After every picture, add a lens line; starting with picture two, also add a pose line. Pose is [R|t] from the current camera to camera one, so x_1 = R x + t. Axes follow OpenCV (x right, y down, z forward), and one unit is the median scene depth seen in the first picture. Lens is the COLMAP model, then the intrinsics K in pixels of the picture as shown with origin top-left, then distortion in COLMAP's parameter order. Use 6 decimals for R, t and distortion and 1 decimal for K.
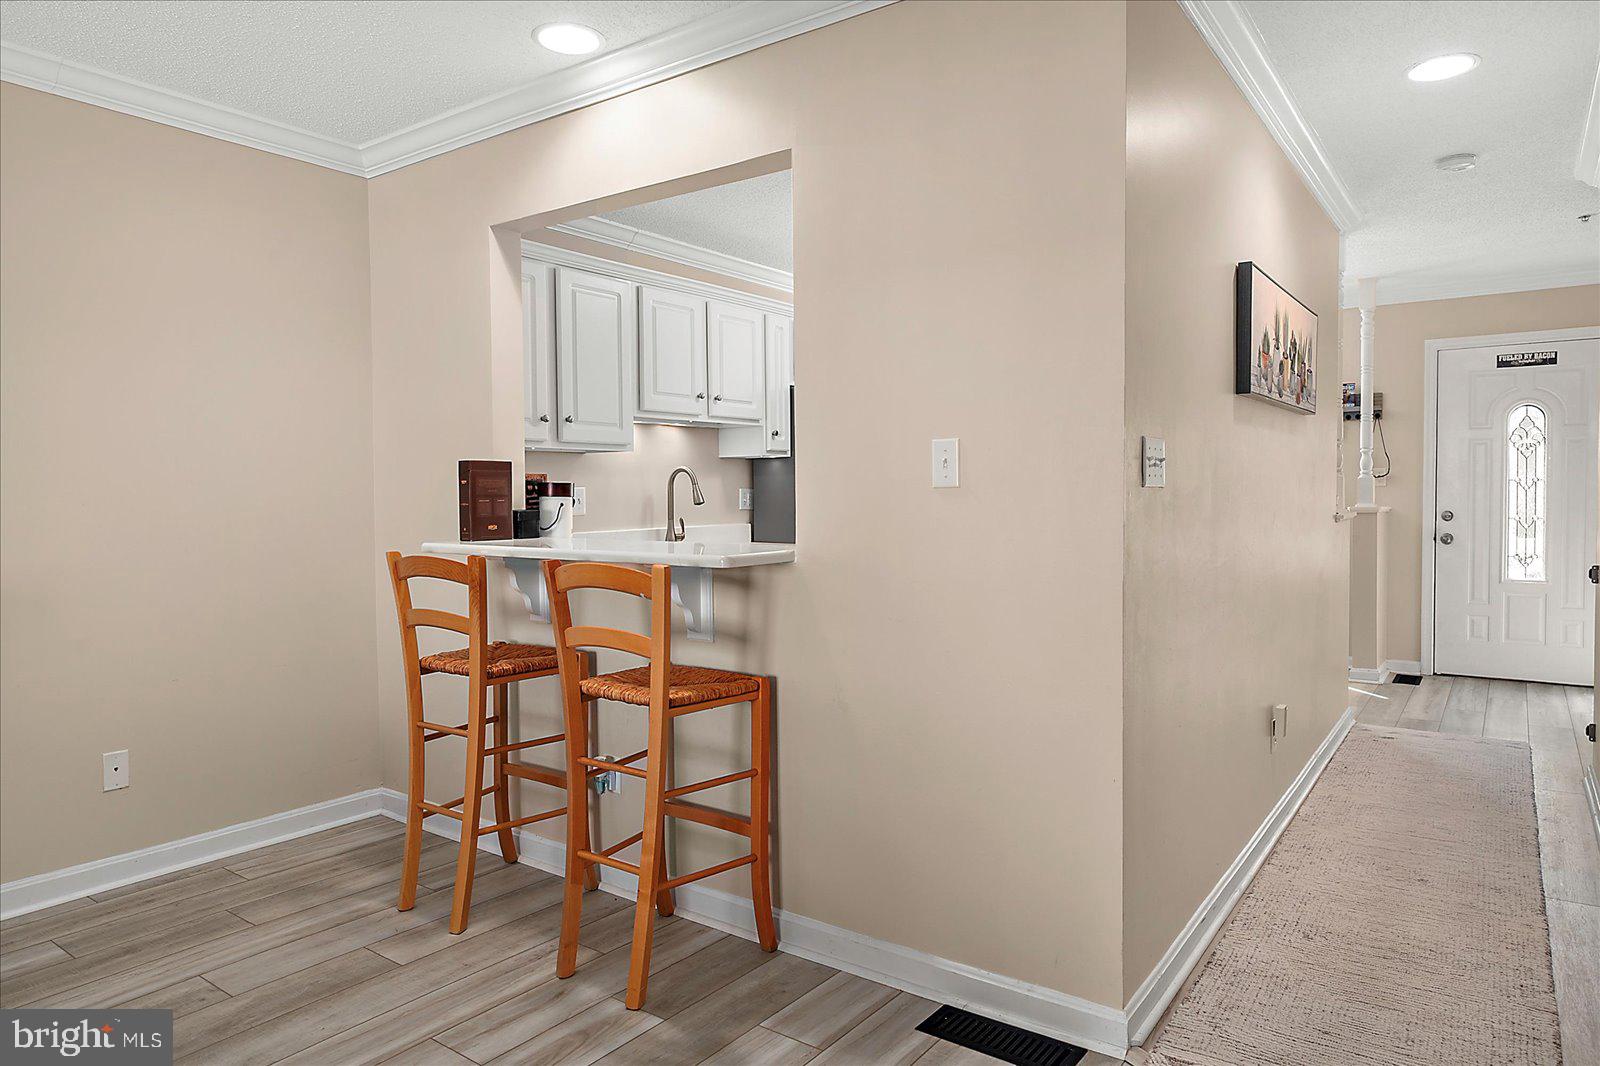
lens RADIAL K [[990.8, 0, 798.4], [0, 990.8, 524.0], [0, 0, 1]] dist [-0.005995, 0.000852]
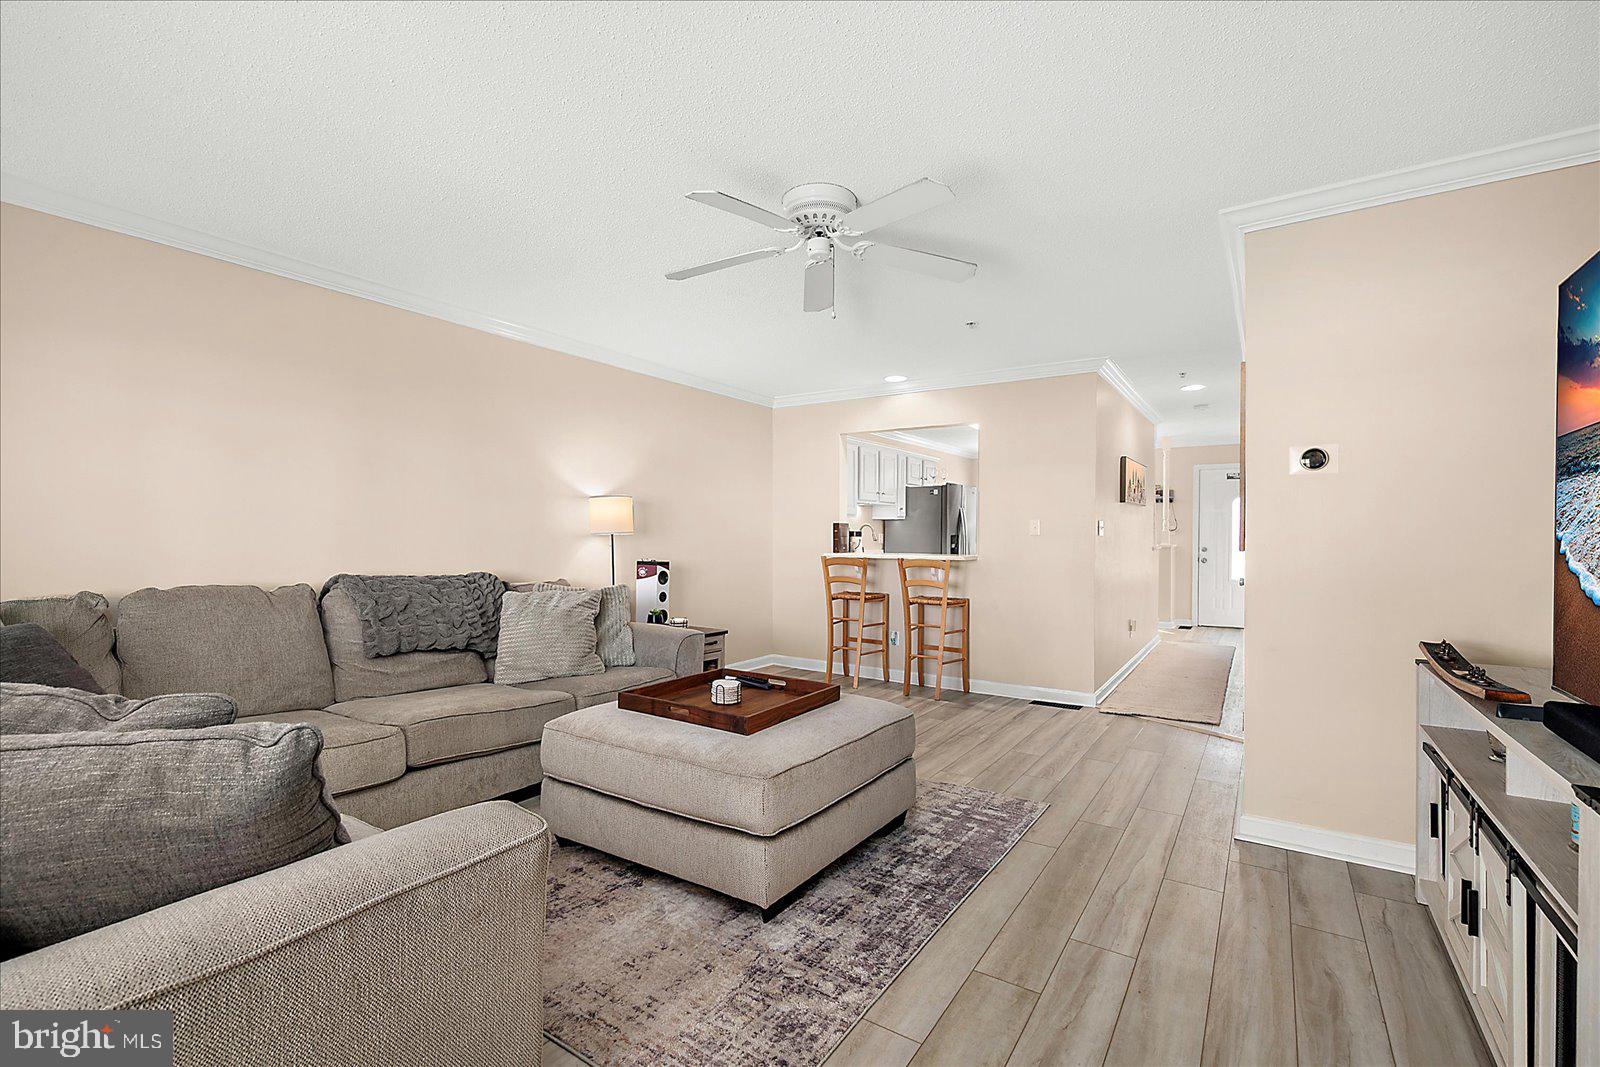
lens RADIAL K [[706.7, 0, 790.2], [0, 706.7, 544.3], [0, 0, 1]] dist [0.002526, -0.000405]
pose [[0.999391, 0.009003, 0.033701, -0.524734], [-0.008447, 0.999827, -0.016592, 0.025935], [-0.033844, 0.016297, 0.999294, -0.907616]]
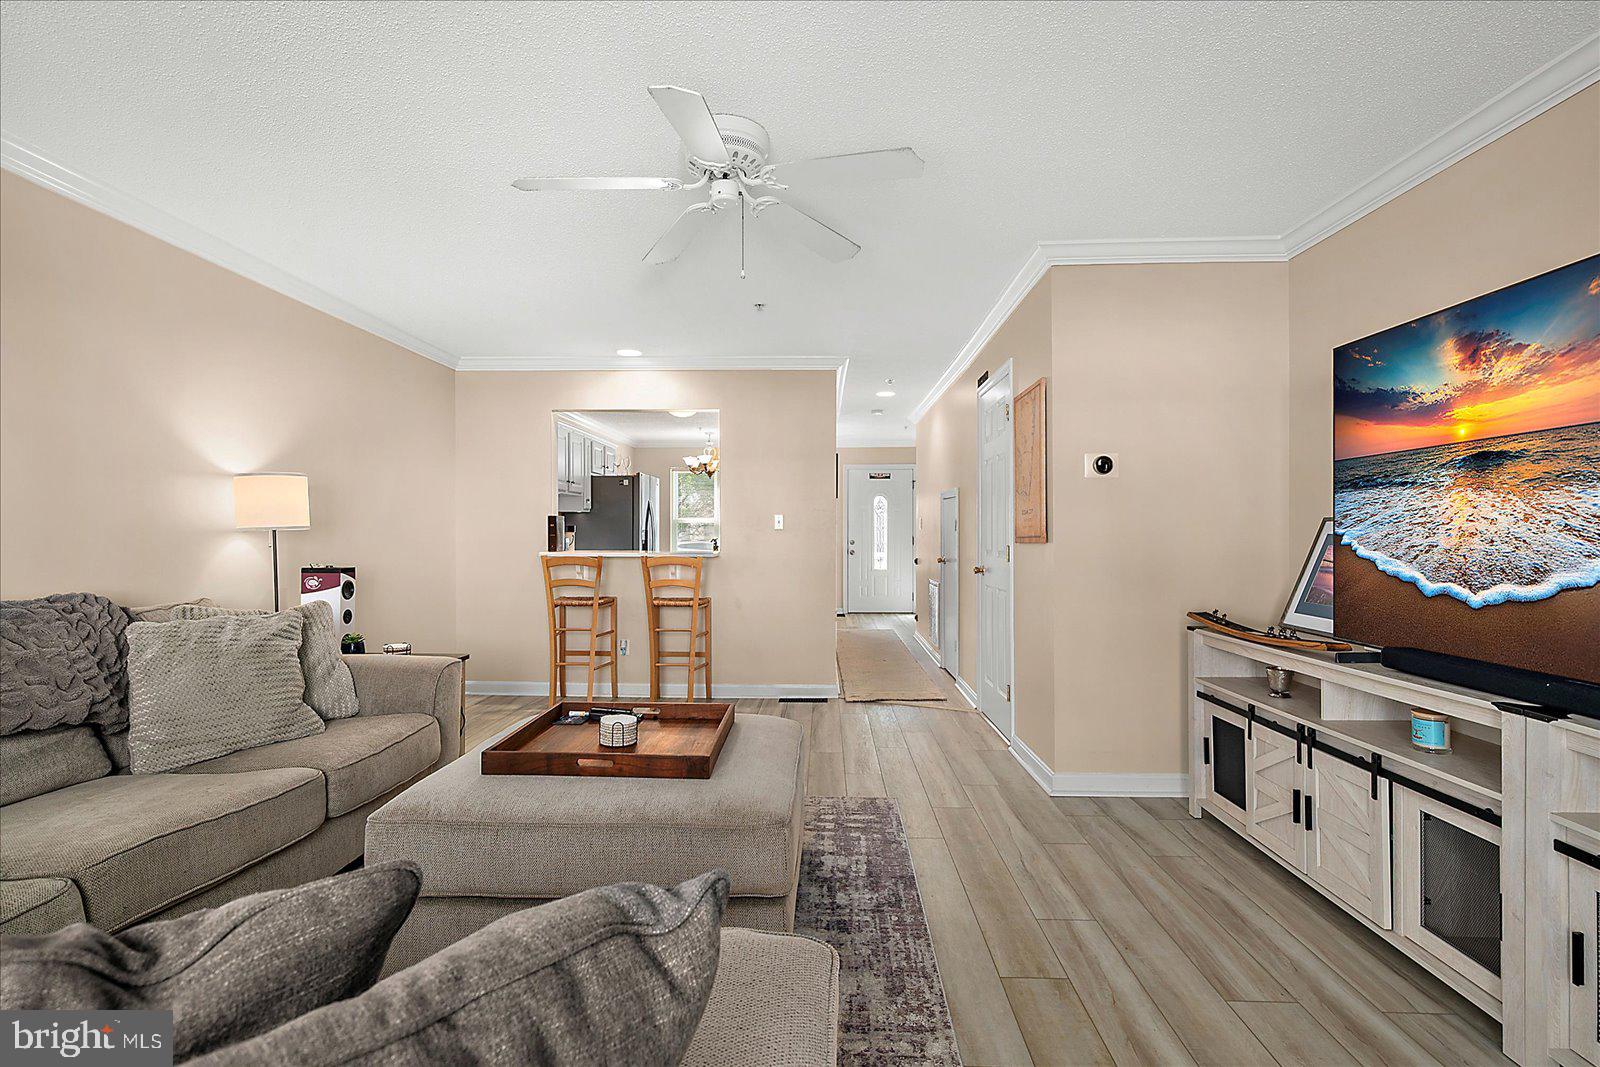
lens RADIAL K [[760.8, 0, 792.2], [0, 760.8, 534.0], [0, 0, 1]] dist [0.002383, -0.002021]
pose [[0.831293, 0.003758, 0.555821, -0.844452], [0.011350, 0.999654, -0.023734, 0.023820], [-0.555718, 0.026038, 0.830963, -0.739027]]
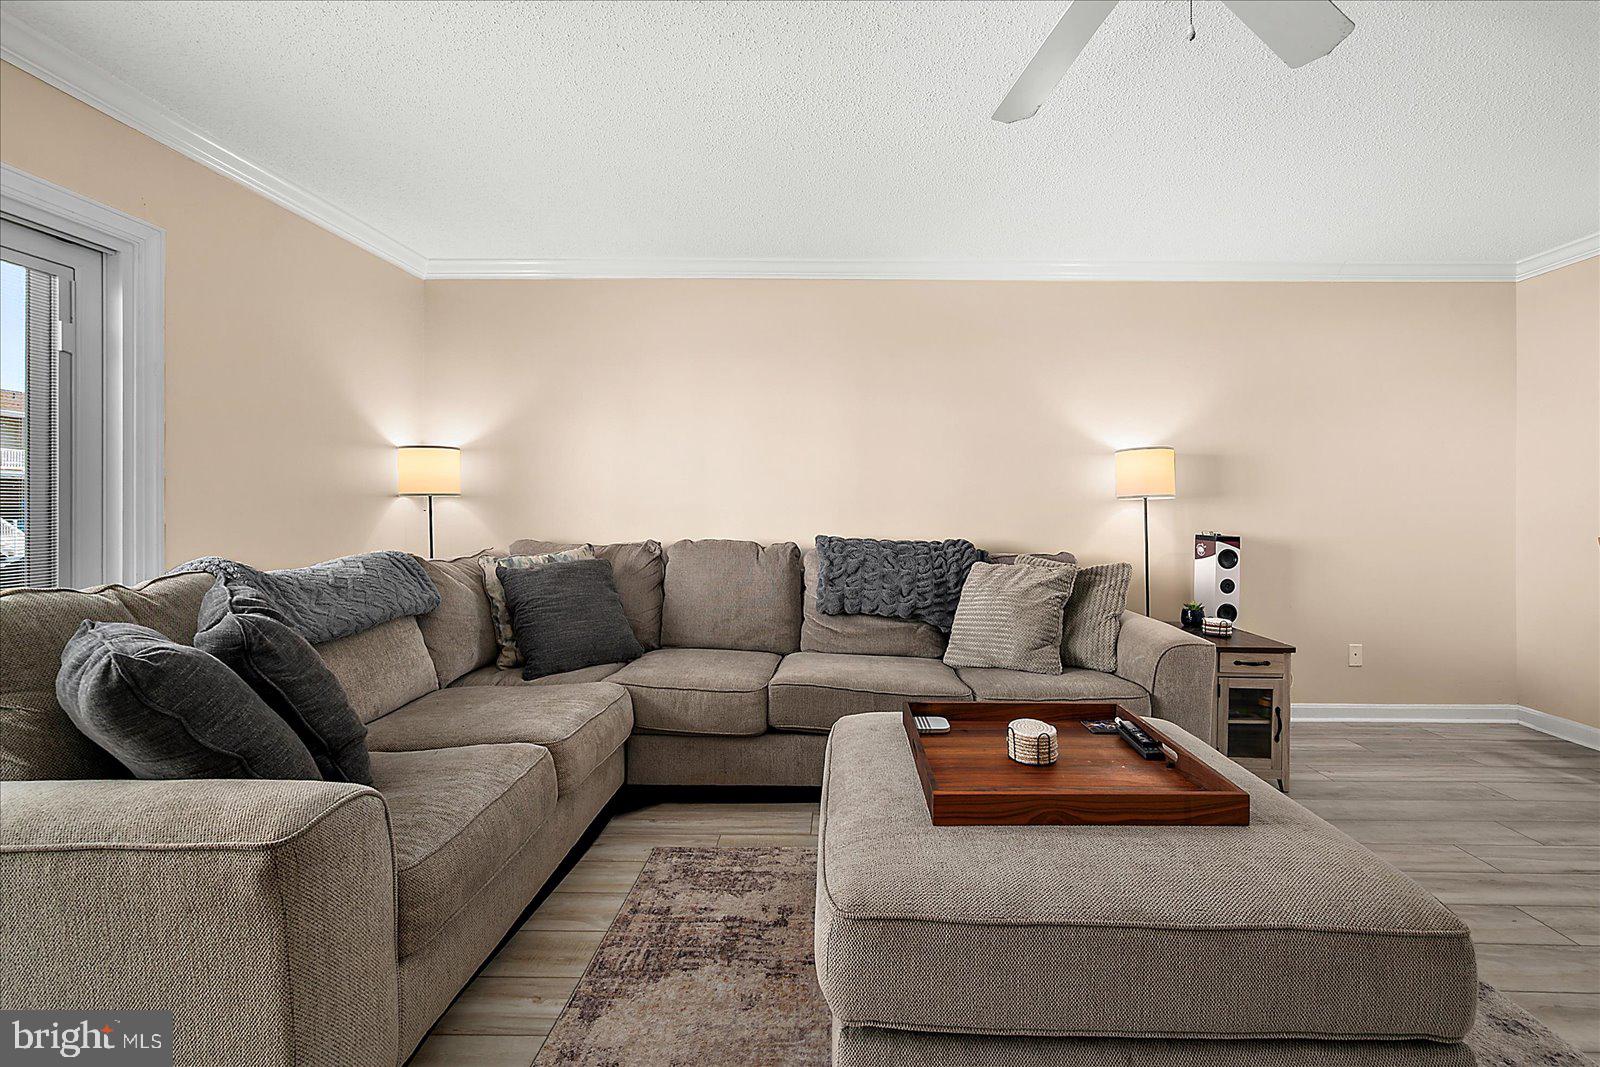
lens RADIAL K [[678.5, 0, 825.7], [0, 678.5, 509.3], [0, 0, 1]] dist [-0.000880, 0.000420]
pose [[0.579664, 0.009578, -0.814800, -0.244838], [-0.028882, 0.999544, -0.008798, 0.025495], [0.814344, 0.028633, 0.579676, -0.464414]]
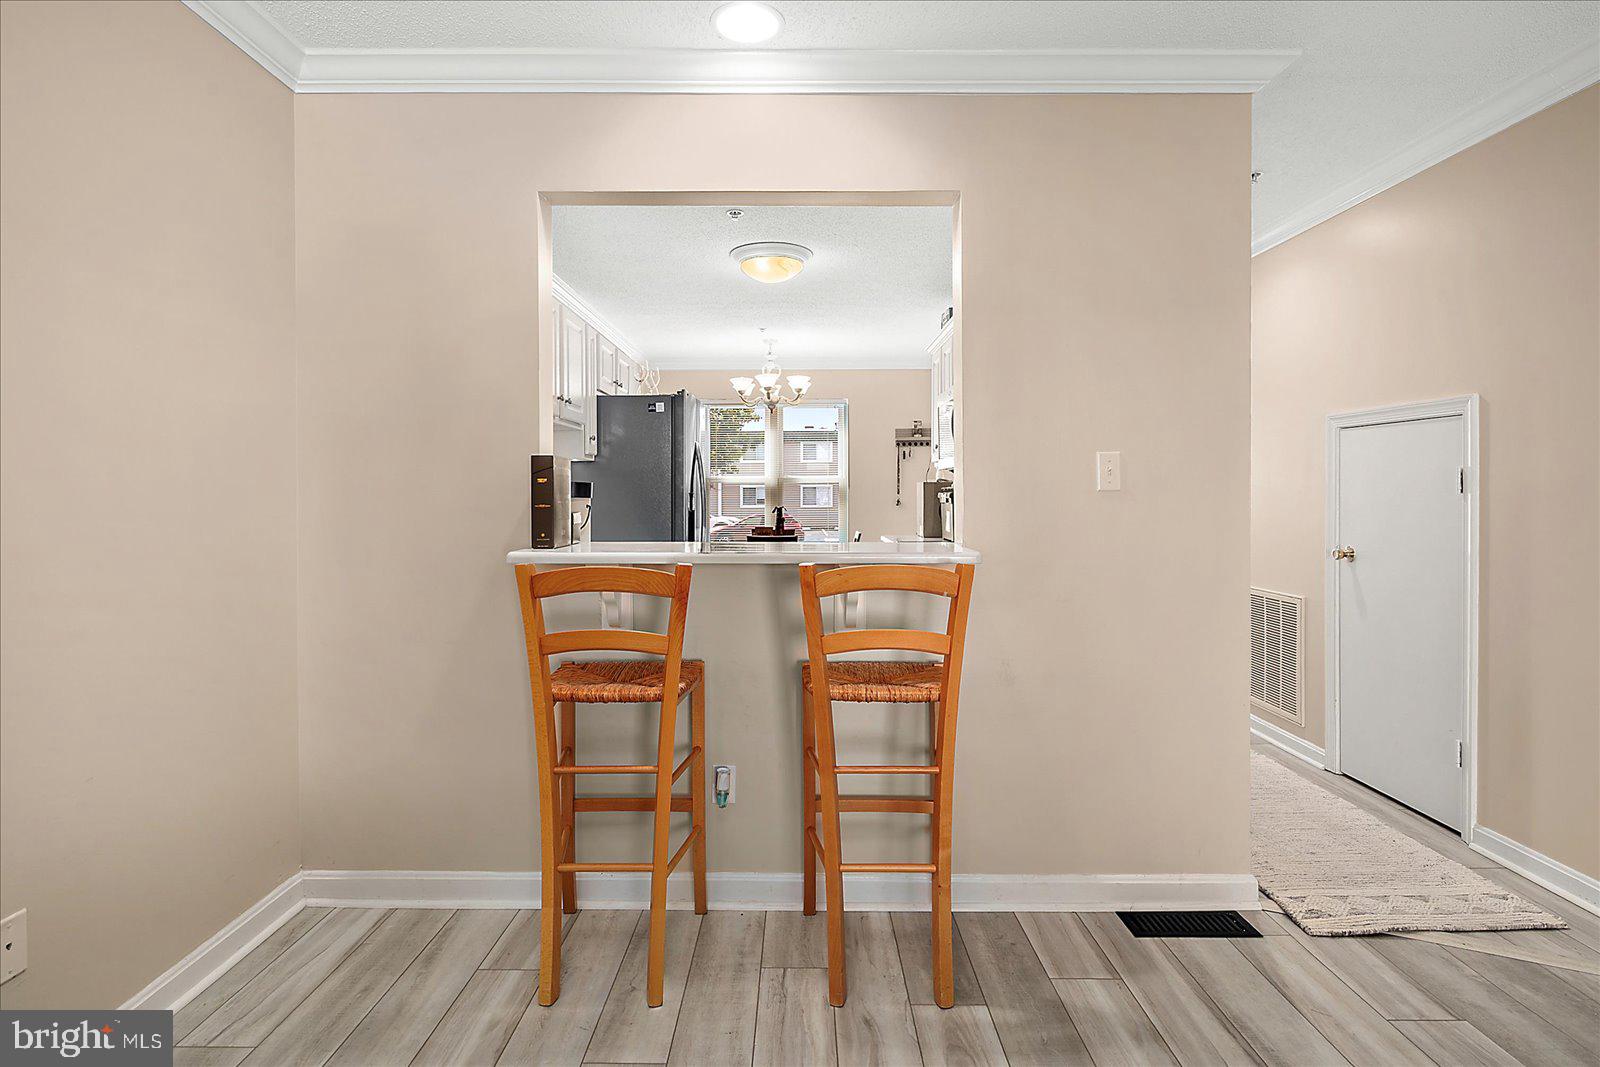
lens RADIAL K [[806.4, 0, 791.4], [0, 806.4, 501.3], [0, 0, 1]] dist [0.000909, 0.000644]
pose [[0.815341, -0.000999, 0.578980, -0.566722], [0.014917, 0.999703, -0.019282, -0.007962], [-0.578788, 0.024358, 0.815114, 0.301593]]
